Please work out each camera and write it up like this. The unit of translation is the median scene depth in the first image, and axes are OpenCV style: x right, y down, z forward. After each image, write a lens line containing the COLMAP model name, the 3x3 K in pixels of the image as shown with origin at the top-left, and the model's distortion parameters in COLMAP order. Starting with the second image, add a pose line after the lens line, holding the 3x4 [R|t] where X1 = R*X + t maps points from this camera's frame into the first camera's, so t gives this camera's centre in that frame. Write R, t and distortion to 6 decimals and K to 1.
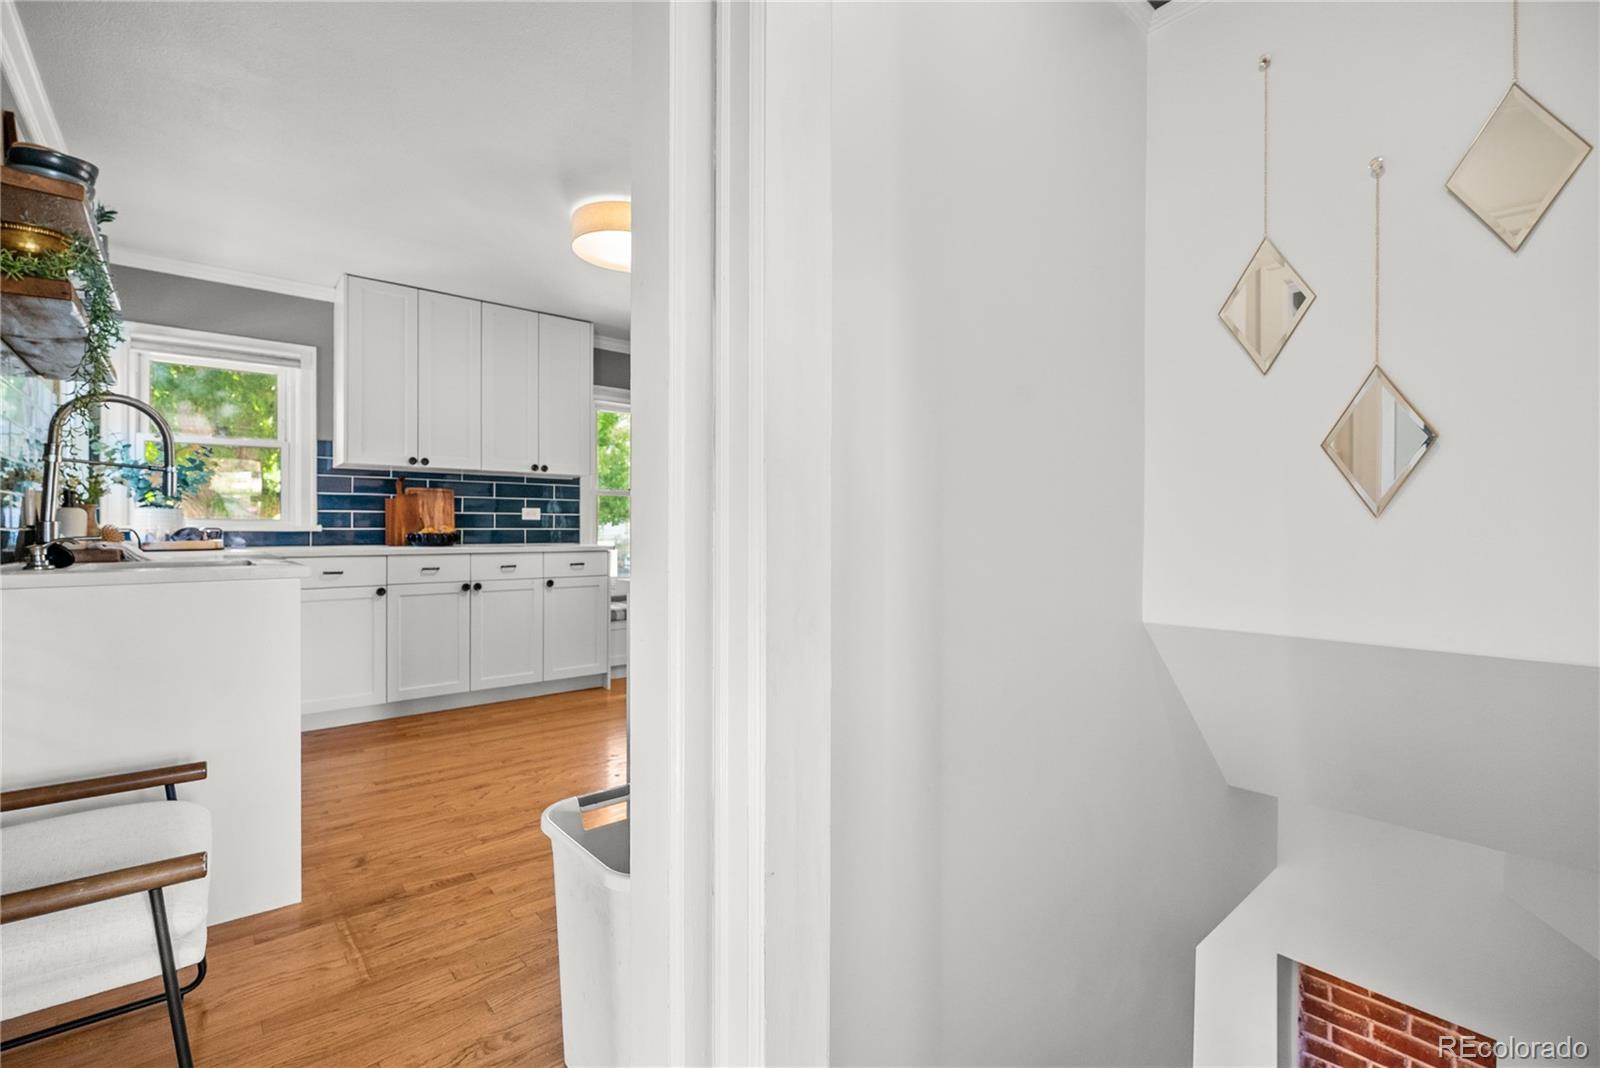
lens RADIAL K [[716.5, 0, 806.9], [0, 716.5, 530.0], [0, 0, 1]] dist [-0.017758, 0.006786]
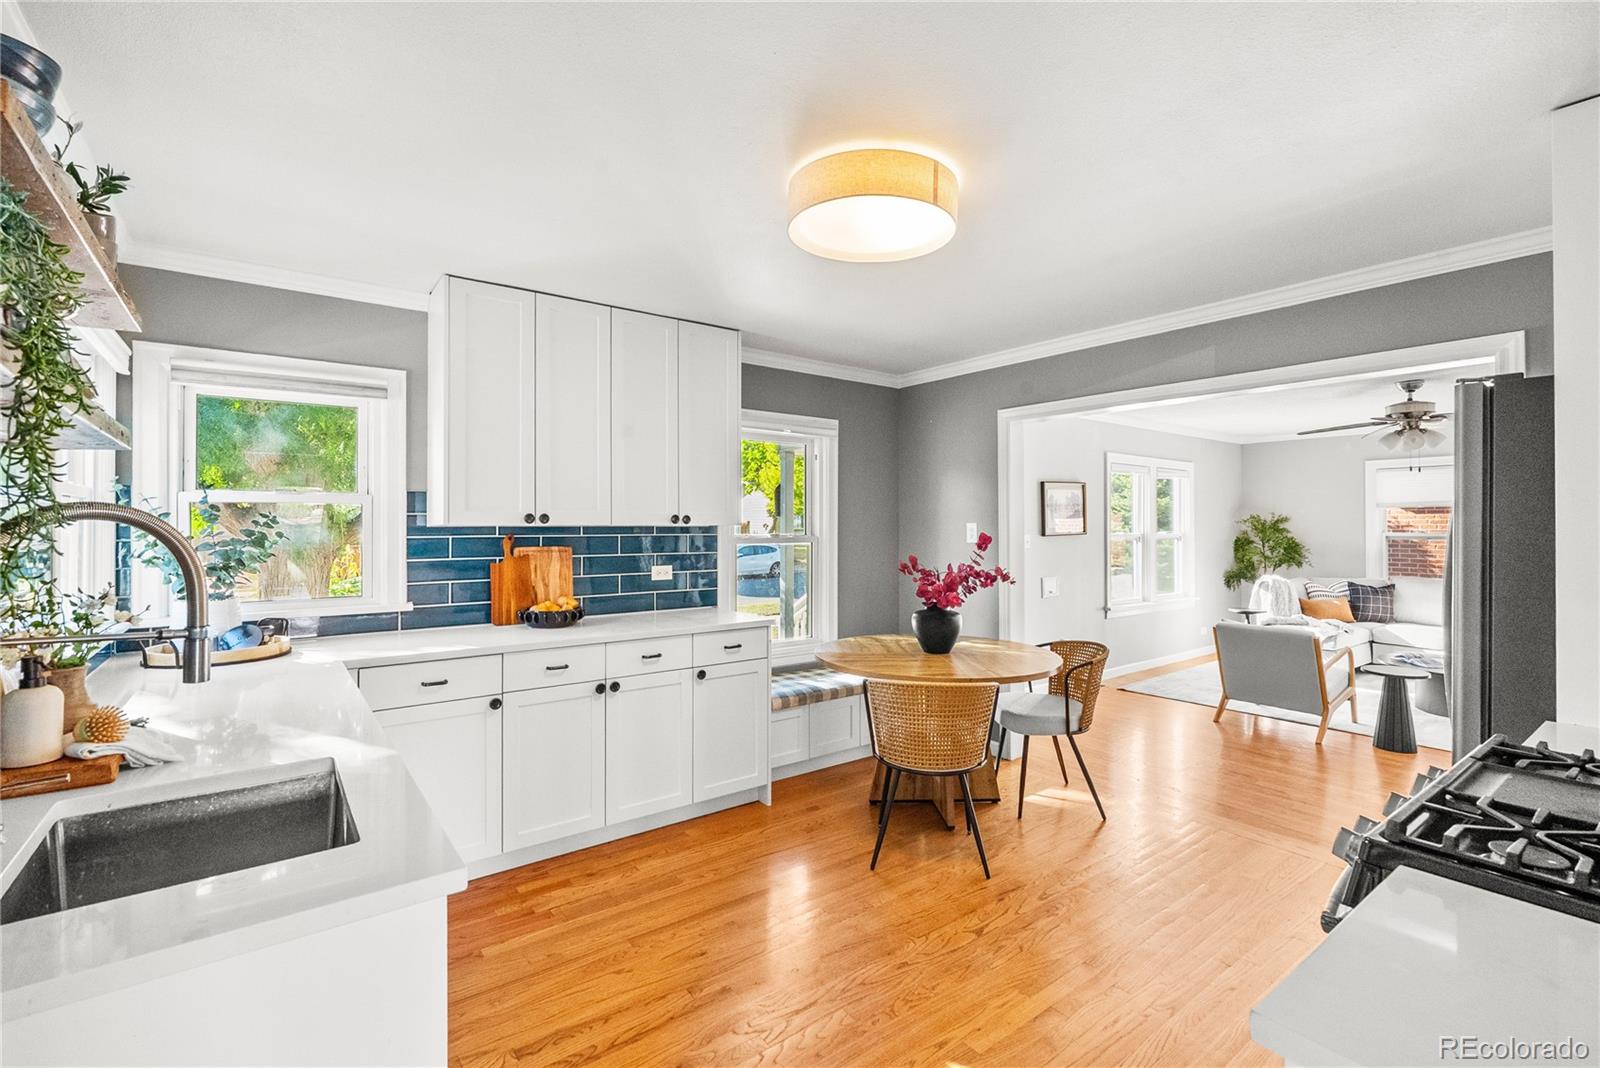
lens RADIAL K [[716.5, 0, 807.9], [0, 716.5, 520.2], [0, 0, 1]] dist [-0.017758, 0.006786]
pose [[0.998361, -0.002492, -0.057184, -0.212090], [0.001954, 0.999953, -0.009457, -0.086639], [0.057205, 0.009329, 0.998319, 0.255879]]
